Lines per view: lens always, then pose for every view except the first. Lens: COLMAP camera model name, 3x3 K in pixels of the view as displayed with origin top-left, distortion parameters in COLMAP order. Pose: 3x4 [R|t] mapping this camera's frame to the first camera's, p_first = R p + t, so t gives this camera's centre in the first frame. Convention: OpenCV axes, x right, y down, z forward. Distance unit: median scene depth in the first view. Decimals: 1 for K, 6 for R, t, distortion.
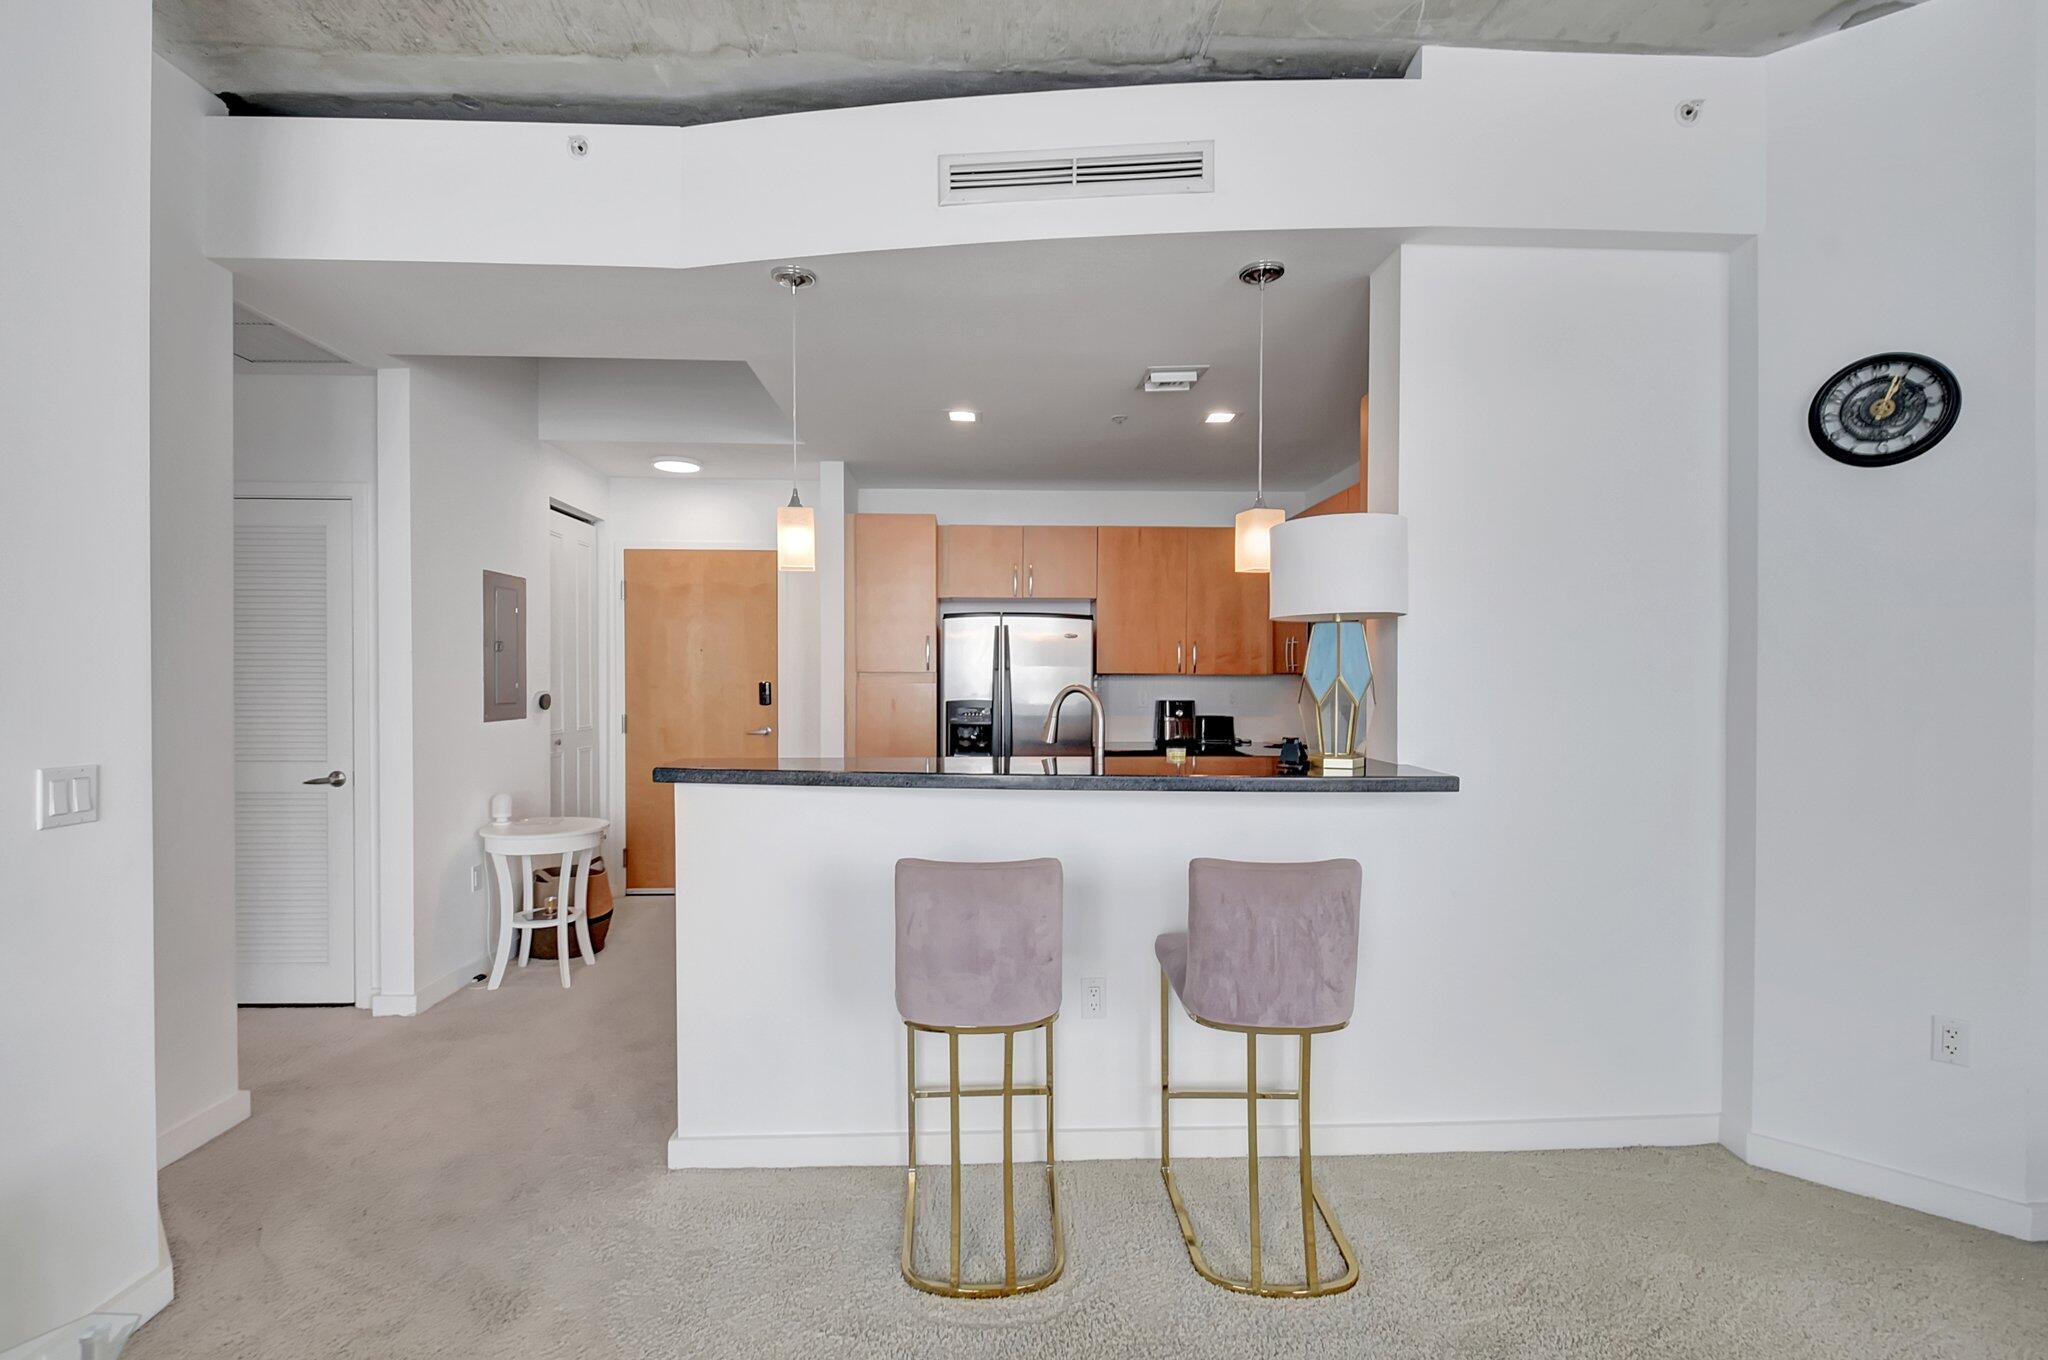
lens RADIAL K [[899.7, 0, 995.5], [0, 899.7, 687.4], [0, 0, 1]] dist [0.011515, -0.016714]
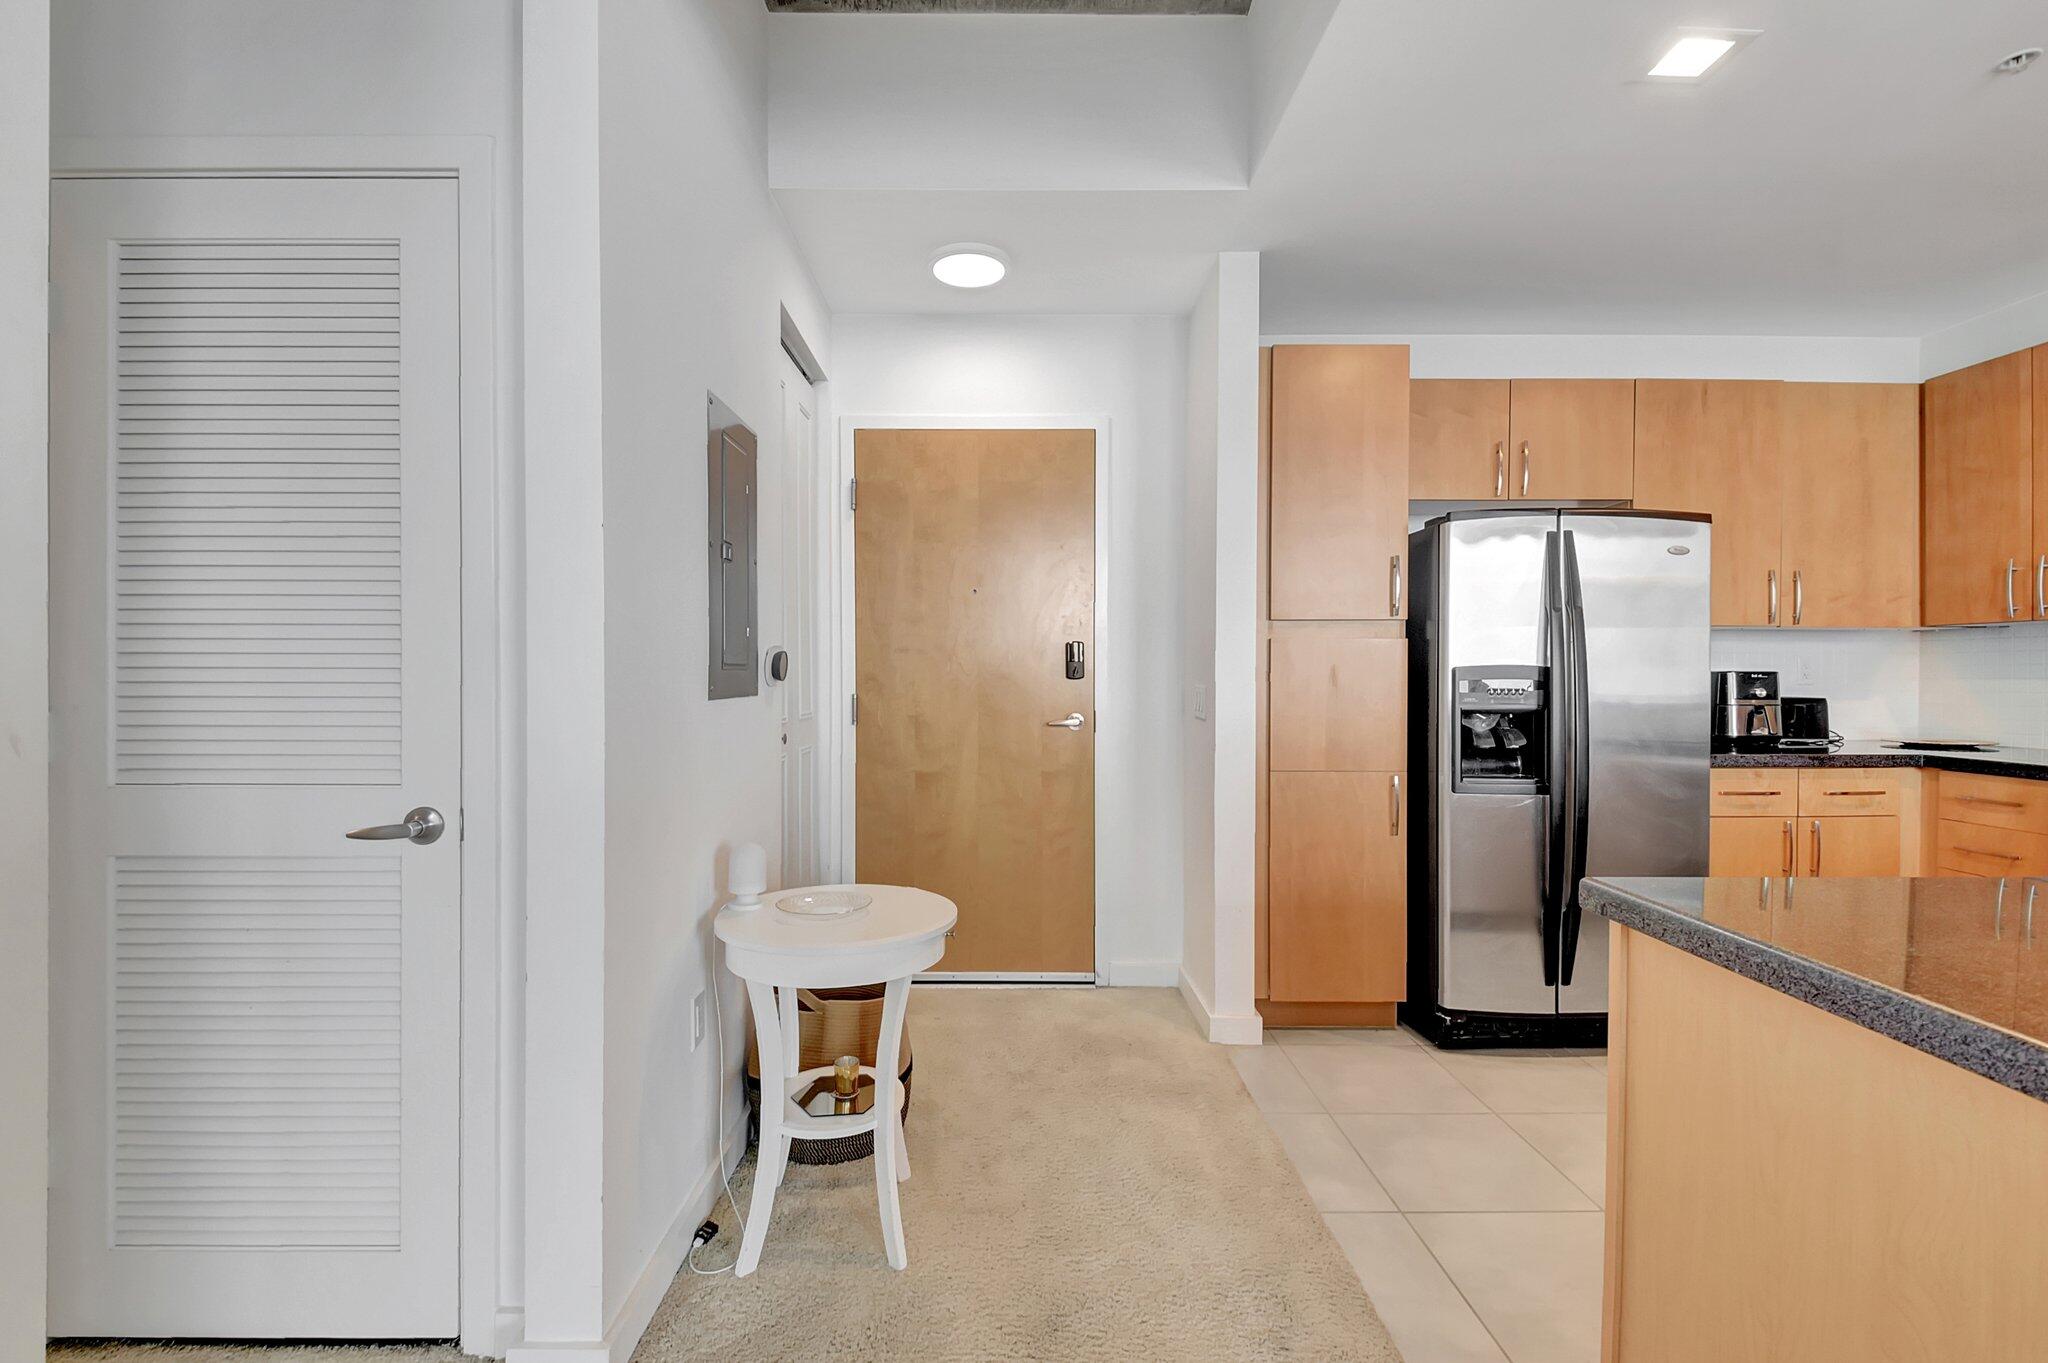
lens RADIAL K [[893.7, 0, 987.8], [0, 893.7, 679.5], [0, 0, 1]] dist [0.009818, -0.004279]
pose [[0.999165, -0.001810, -0.040815, -0.407238], [0.001602, 0.999986, -0.005133, 0.031704], [0.040824, 0.005063, 0.999154, 0.534222]]
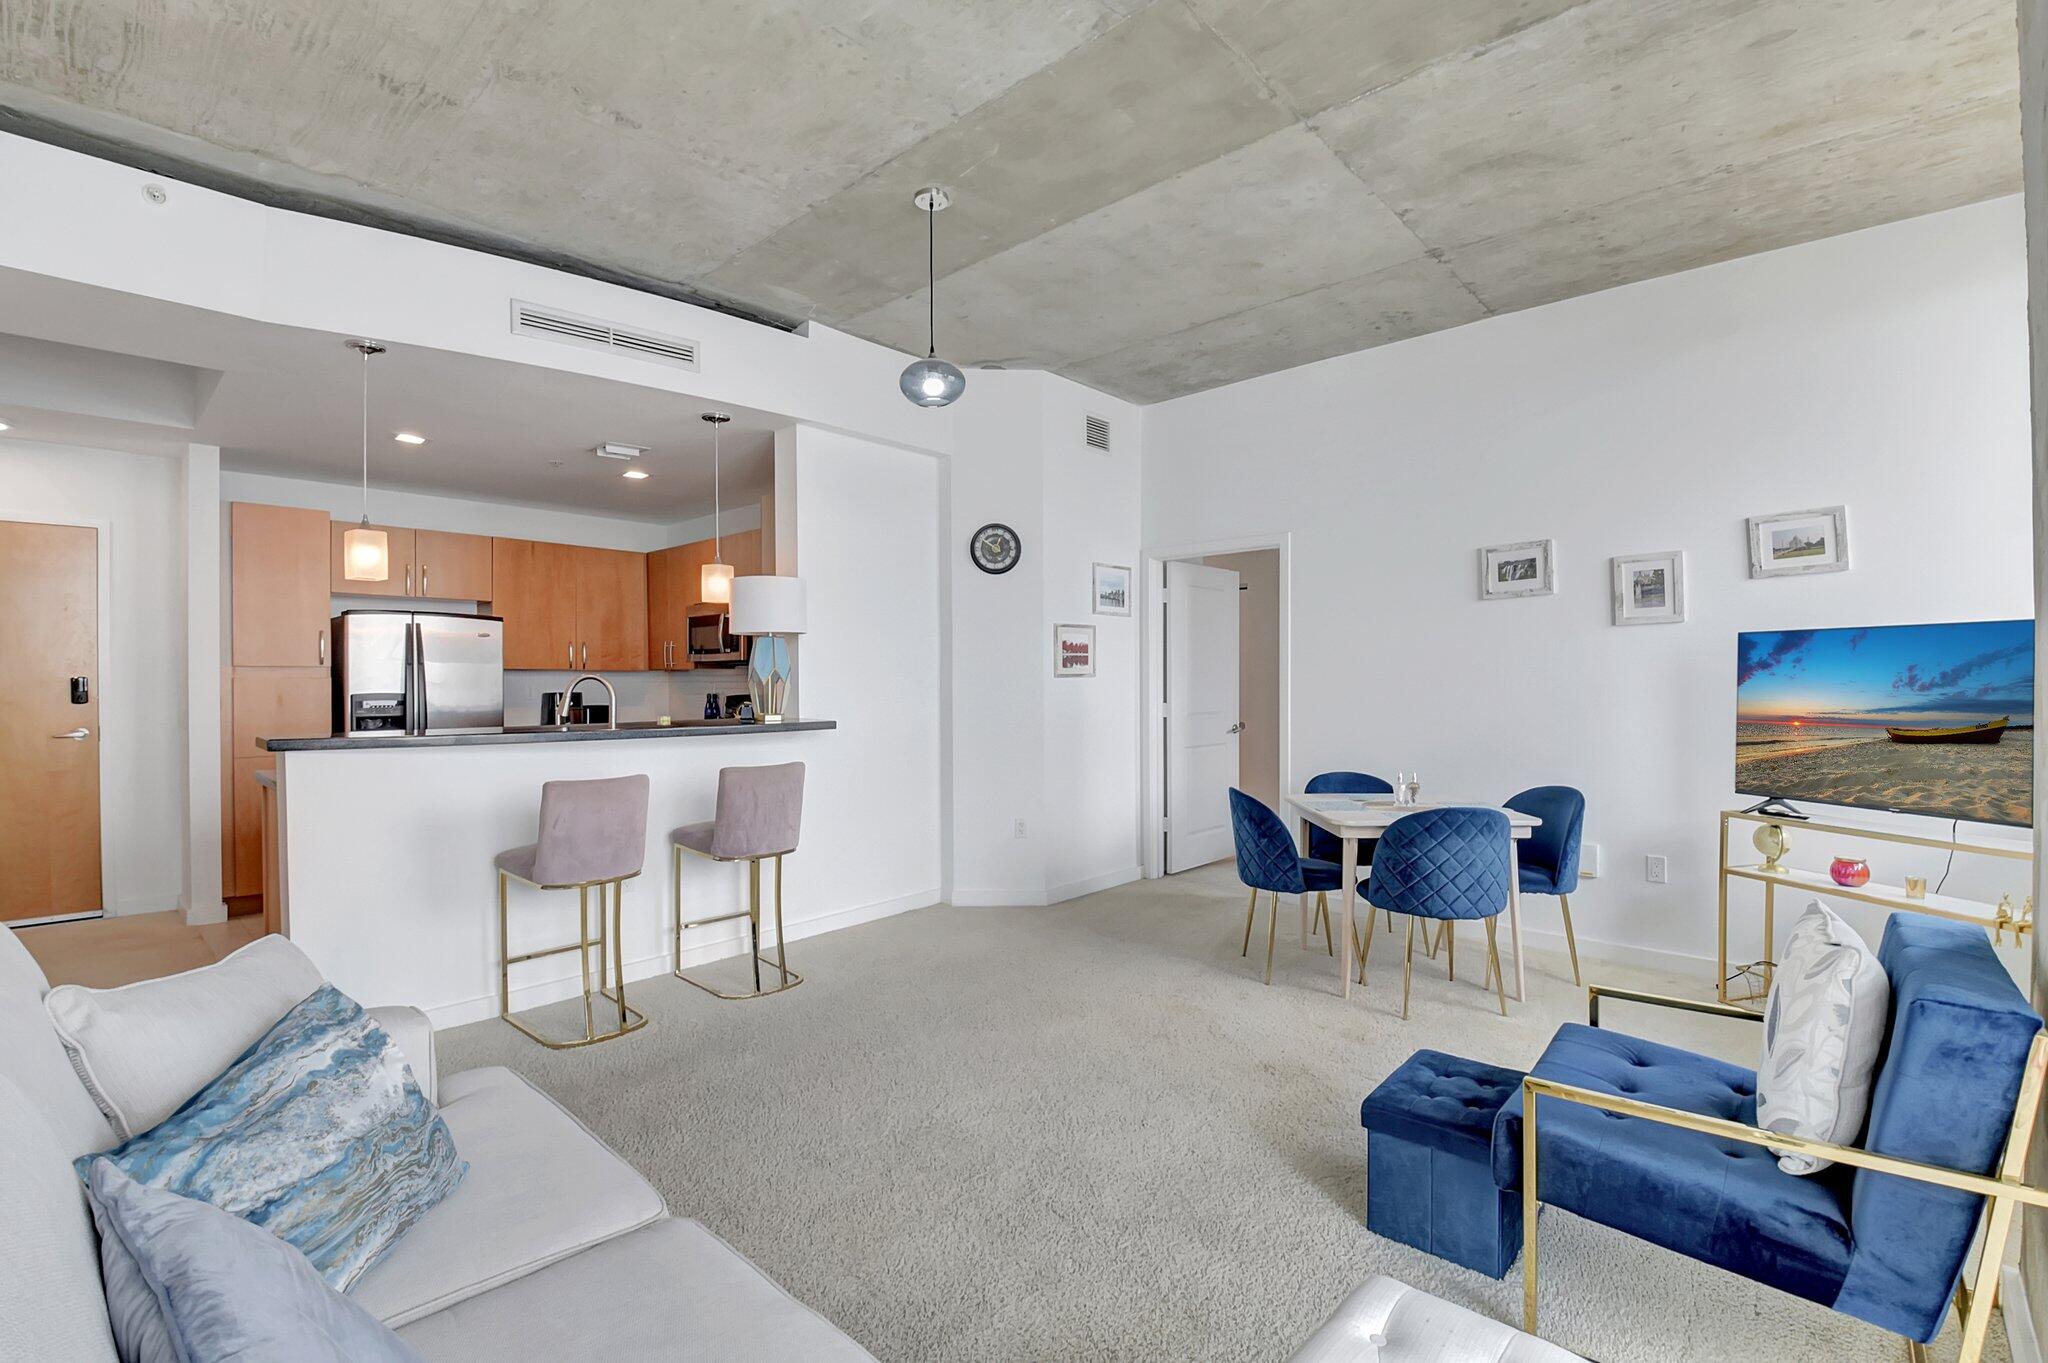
lens RADIAL K [[936.7, 0, 1024.0], [0, 936.7, 681.5], [0, 0, 1]] dist [-0.016742, -0.000440]
pose [[0.692607, -0.004303, 0.721302, -0.363050], [0.010270, 0.999940, -0.003896, 0.015542], [-0.721242, 0.010106, 0.692609, -0.374739]]
